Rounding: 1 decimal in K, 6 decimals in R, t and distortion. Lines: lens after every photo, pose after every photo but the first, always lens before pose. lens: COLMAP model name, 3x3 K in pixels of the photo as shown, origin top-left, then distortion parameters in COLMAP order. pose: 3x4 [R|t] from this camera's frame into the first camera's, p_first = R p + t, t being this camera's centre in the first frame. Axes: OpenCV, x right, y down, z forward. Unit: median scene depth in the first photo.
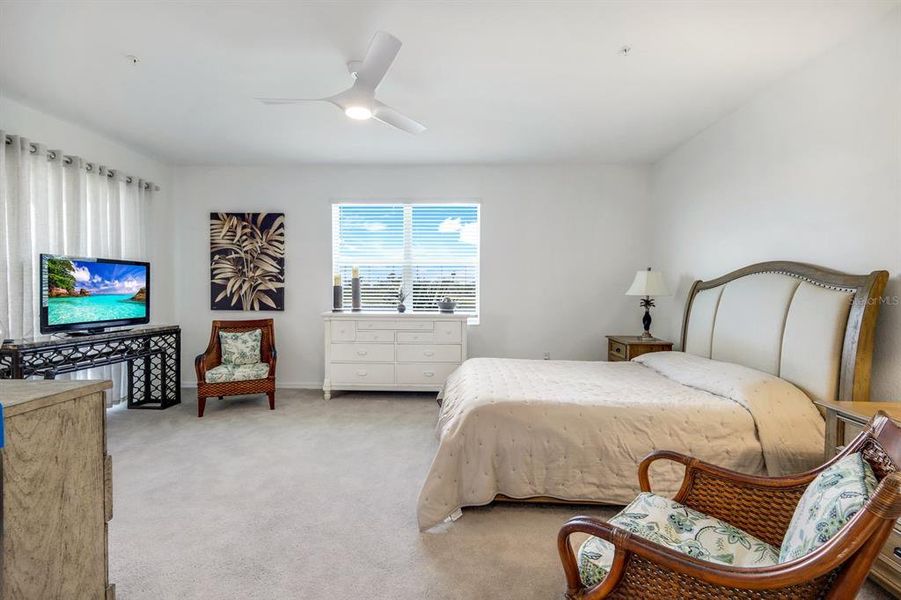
lens RADIAL K [[430.3, 0, 453.7], [0, 430.3, 297.0], [0, 0, 1]] dist [0.002946, 0.000005]
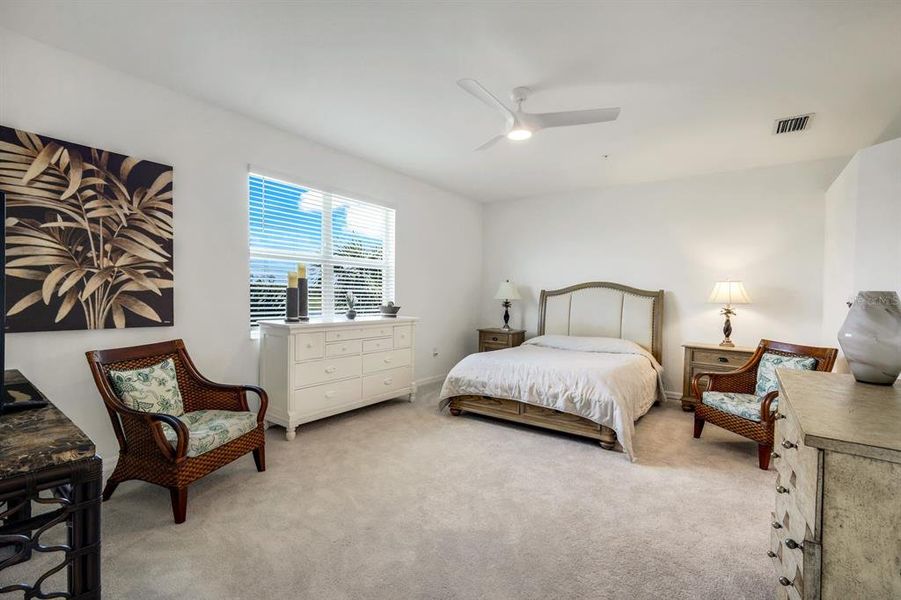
lens RADIAL K [[430.3, 0, 453.0], [0, 430.3, 300.6], [0, 0, 1]] dist [0.002946, 0.000005]
pose [[0.513554, -0.007939, 0.858021, -0.716603], [0.002651, 0.999967, 0.007666, -0.007556], [-0.858053, -0.001662, 0.513558, 0.339514]]
